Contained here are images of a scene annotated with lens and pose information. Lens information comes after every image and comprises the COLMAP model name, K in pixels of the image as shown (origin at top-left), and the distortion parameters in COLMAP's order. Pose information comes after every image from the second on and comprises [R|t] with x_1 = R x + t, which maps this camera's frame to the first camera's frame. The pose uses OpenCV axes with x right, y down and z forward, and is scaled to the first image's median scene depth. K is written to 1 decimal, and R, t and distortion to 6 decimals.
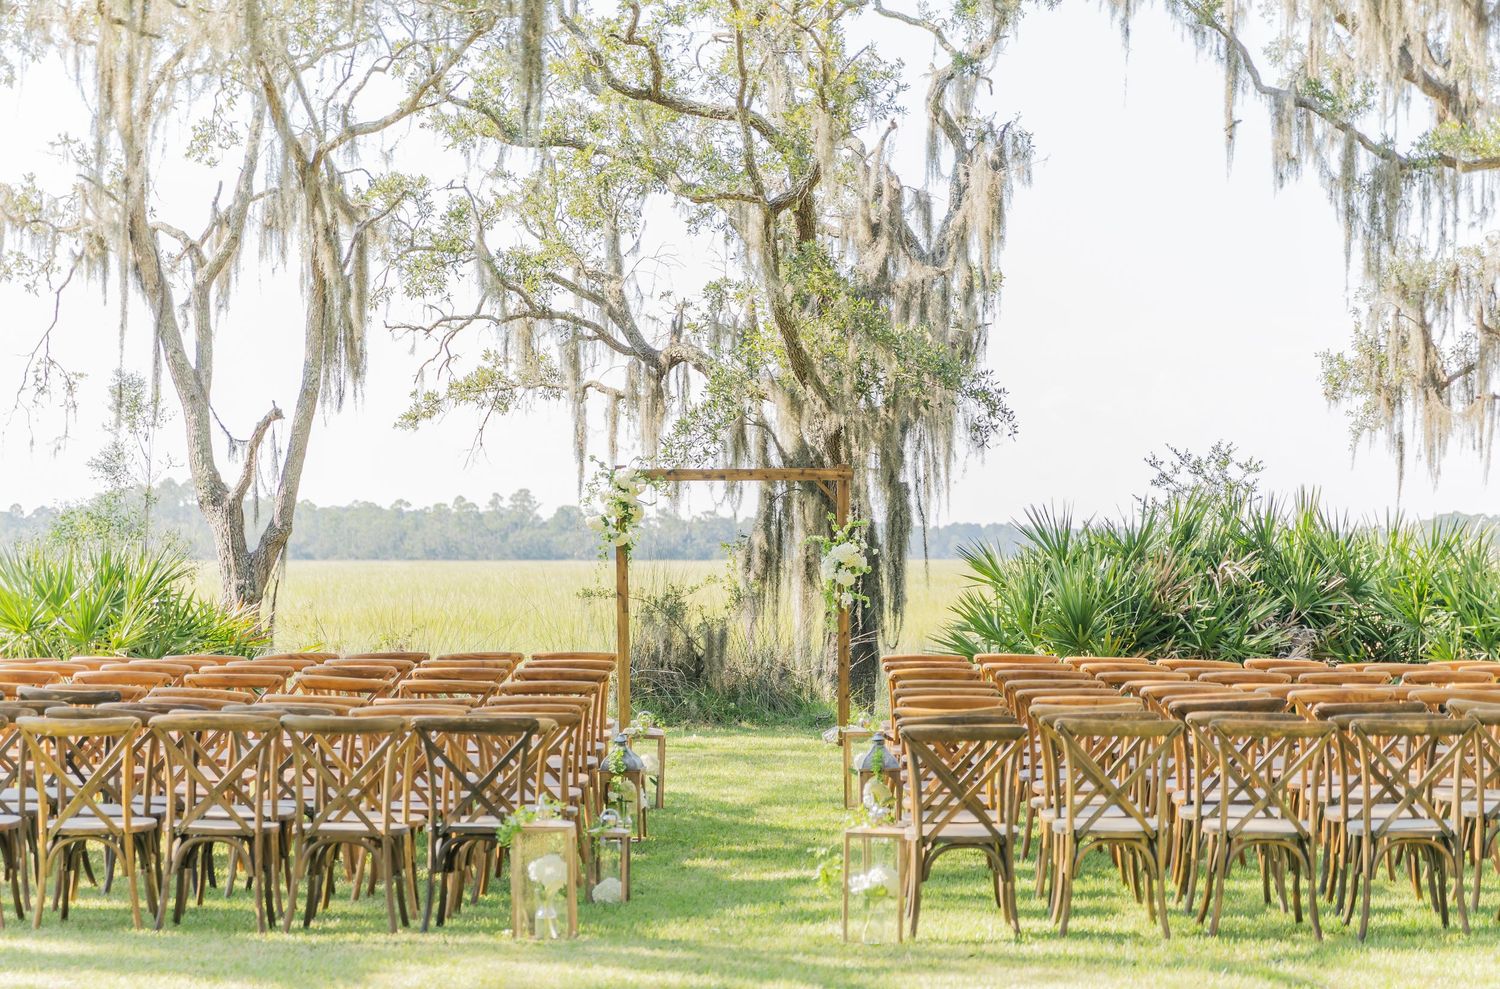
lens RADIAL K [[3254.8, 0, 750.0], [0, 3254.8, 494.5], [0, 0, 1]] dist [-0.224228, -0.279965]
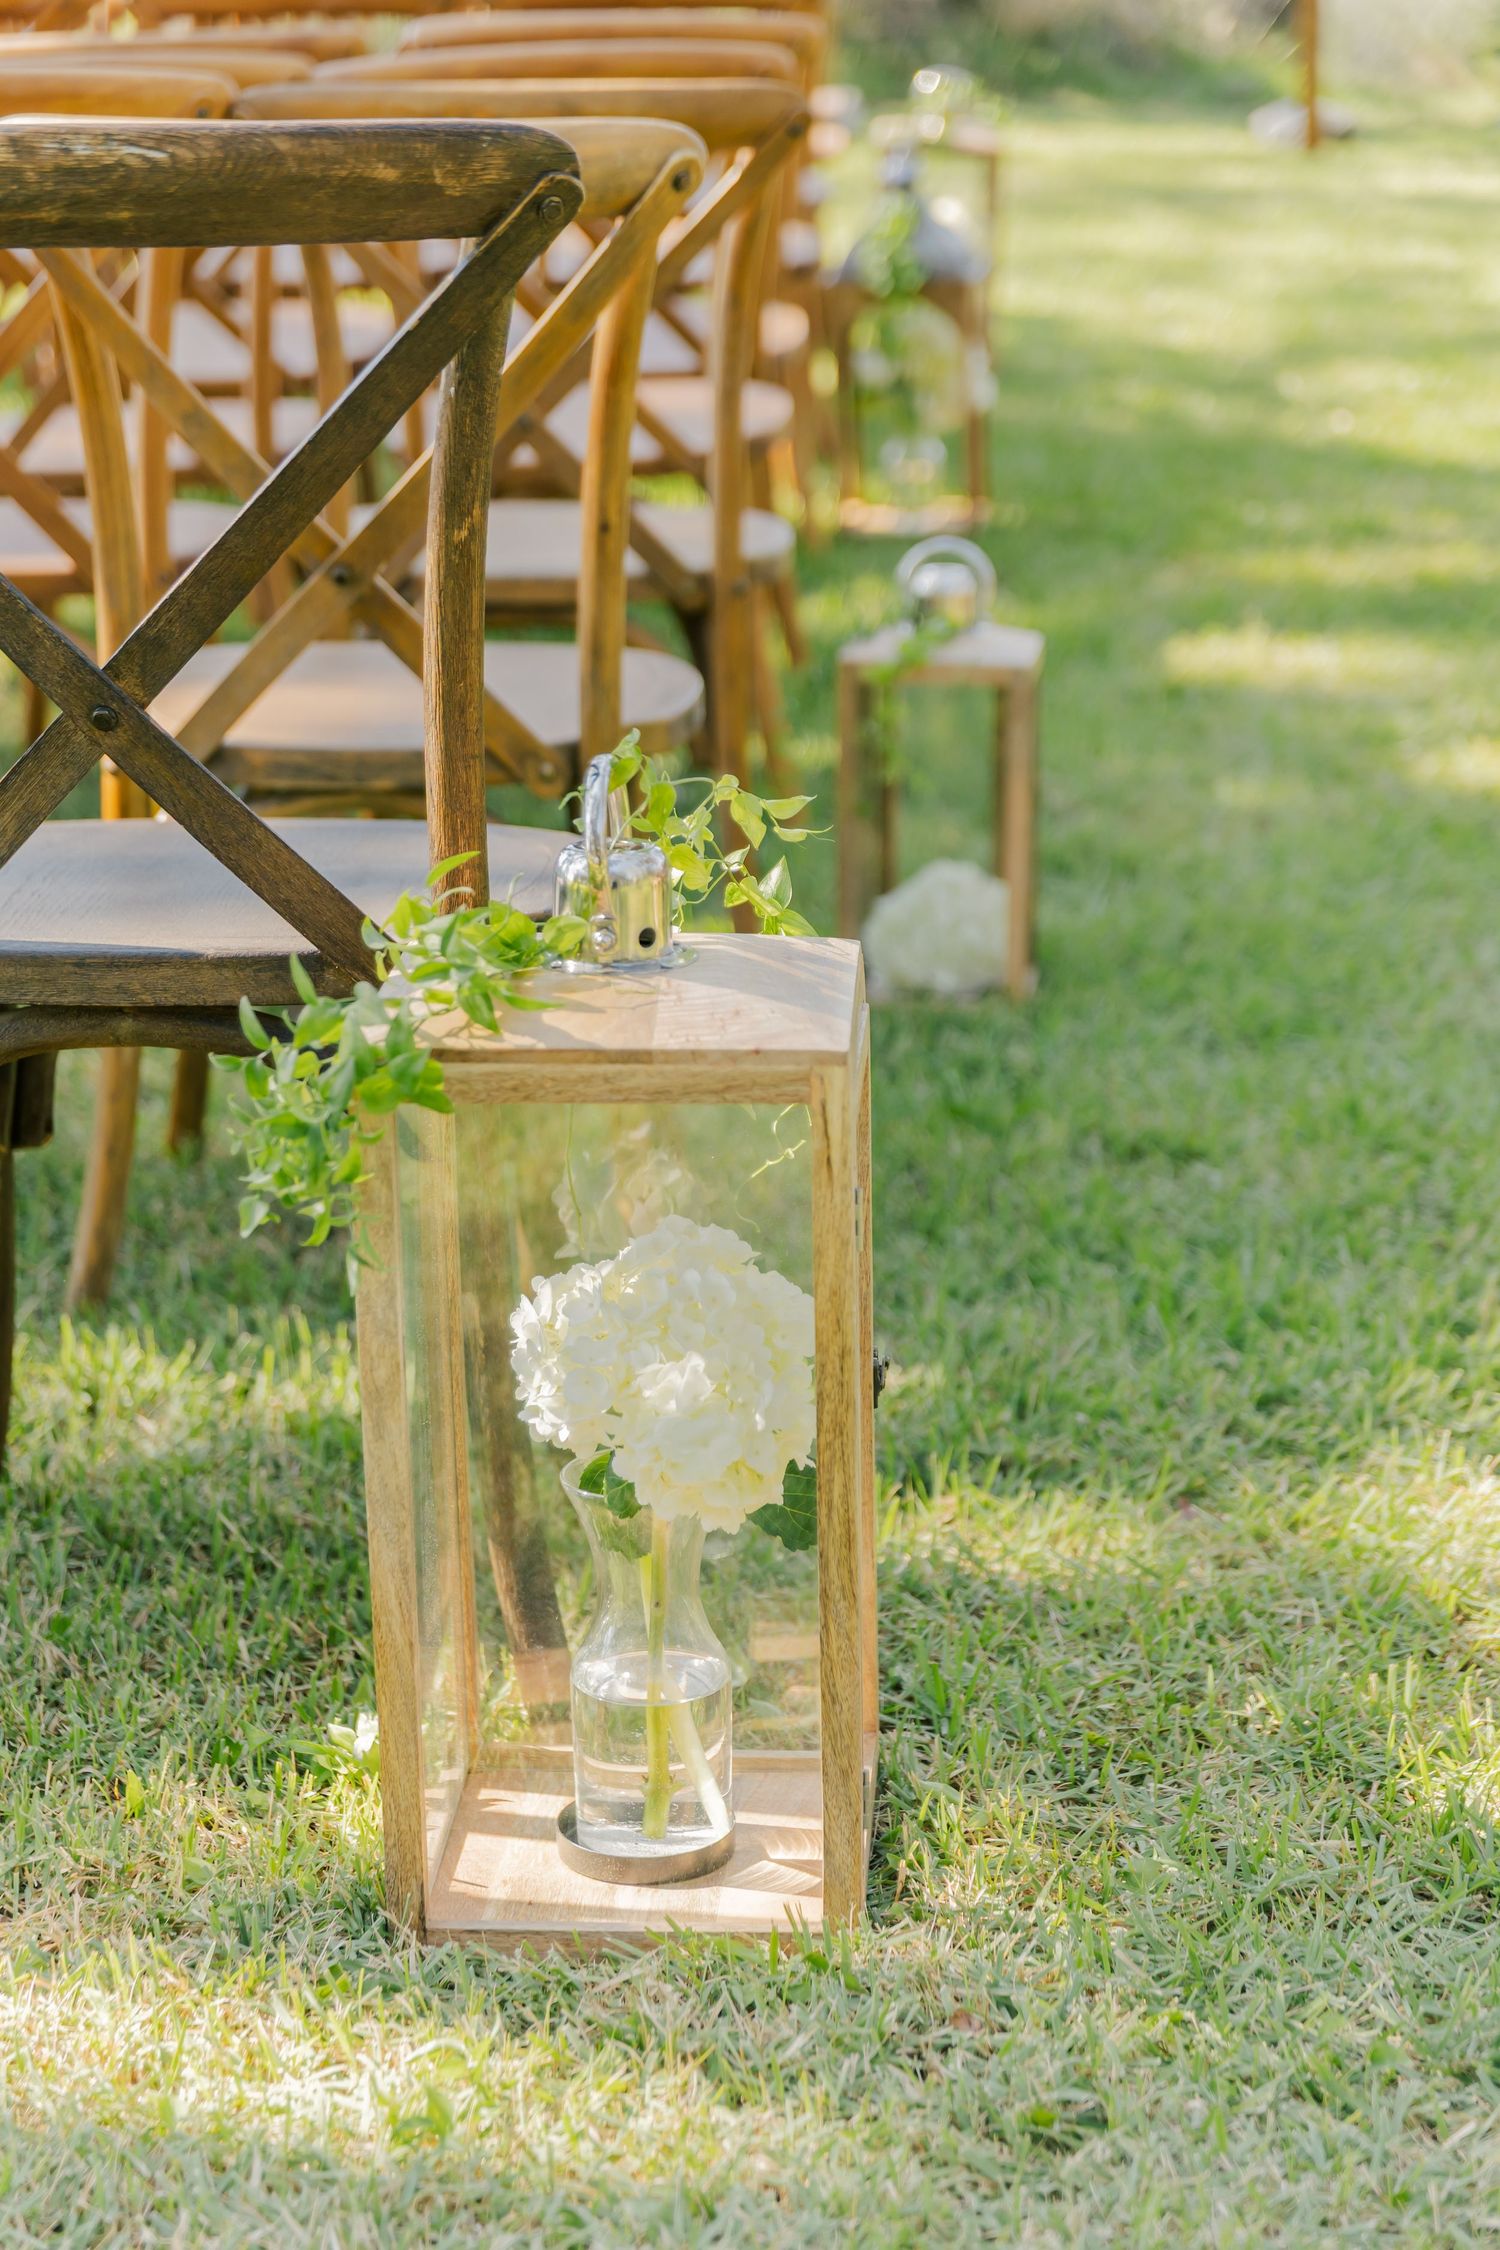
lens RADIAL K [[4244.7, 0, 750.0], [0, 4244.7, 1125.0], [0, 0, 1]] dist [-0.129013, 0.010282]
pose [[0.999217, 0.001892, -0.039527, -0.021979], [0.010294, 0.952043, 0.305792, 0.023800], [0.038210, -0.305959, 0.951277, 0.355336]]
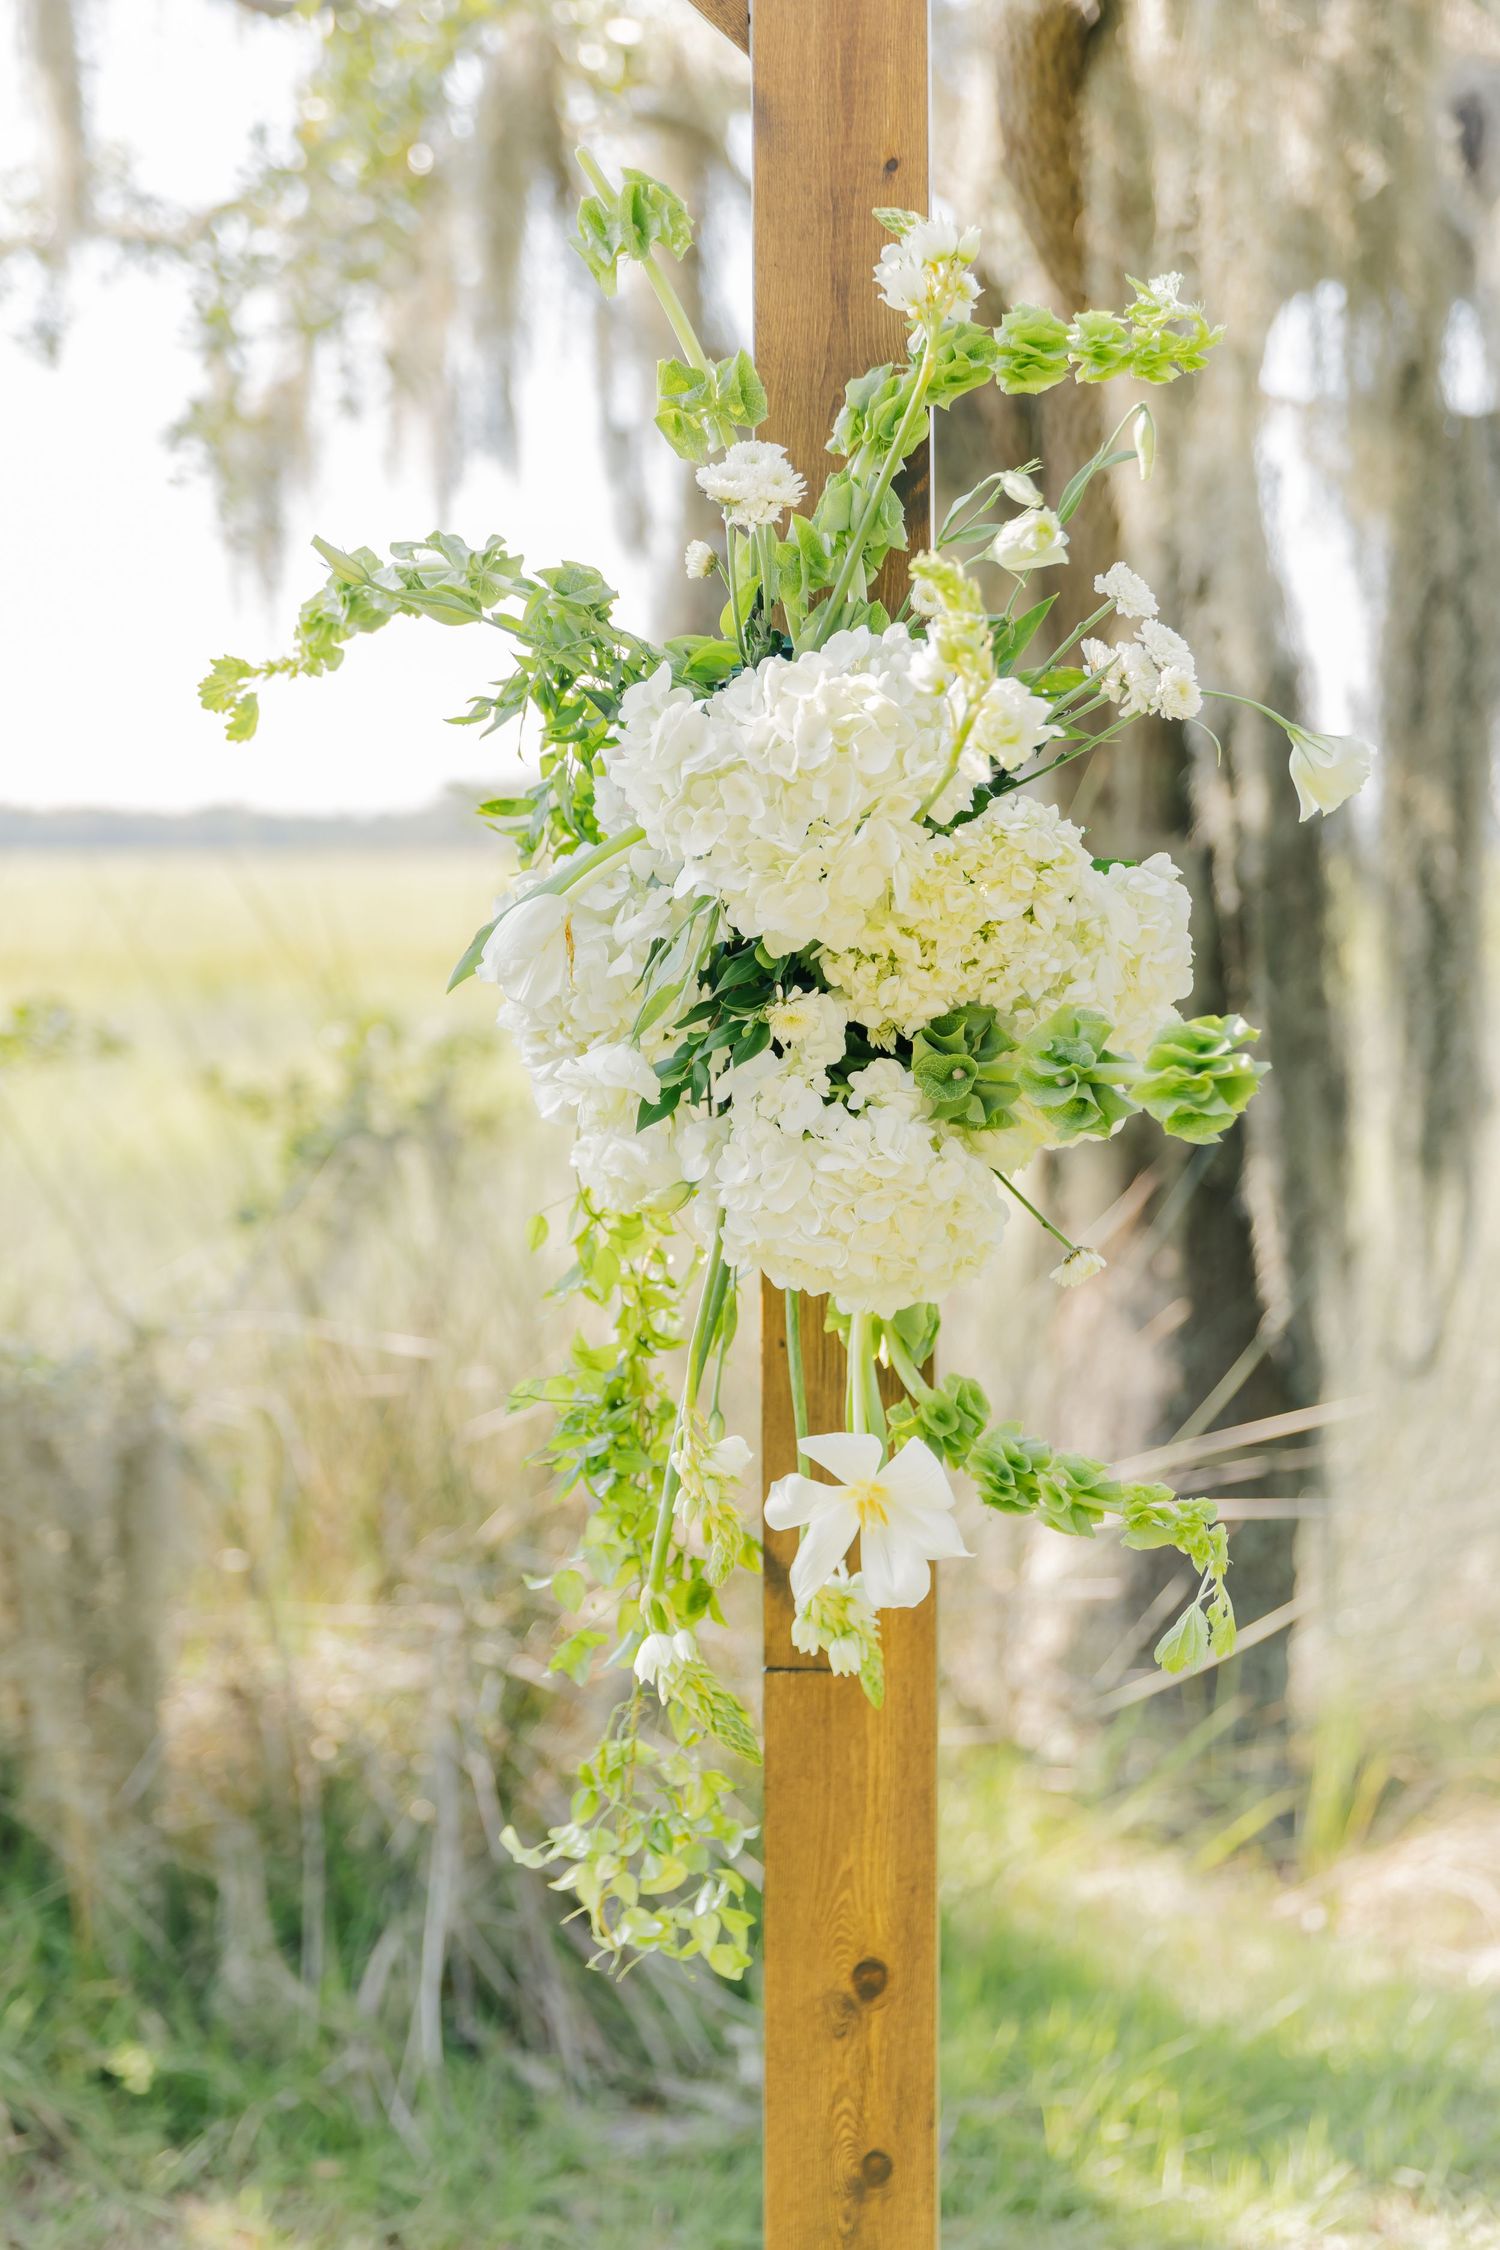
lens RADIAL K [[3830.9, 0, 750.0], [0, 3830.9, 1125.0], [0, 0, 1]] dist [-0.030669, -0.017731]
pose [[0.994570, 0.004842, -0.103955, 0.030337], [0.004576, 0.995916, 0.090166, 0.015267], [0.103967, -0.090152, 0.990486, 0.800667]]
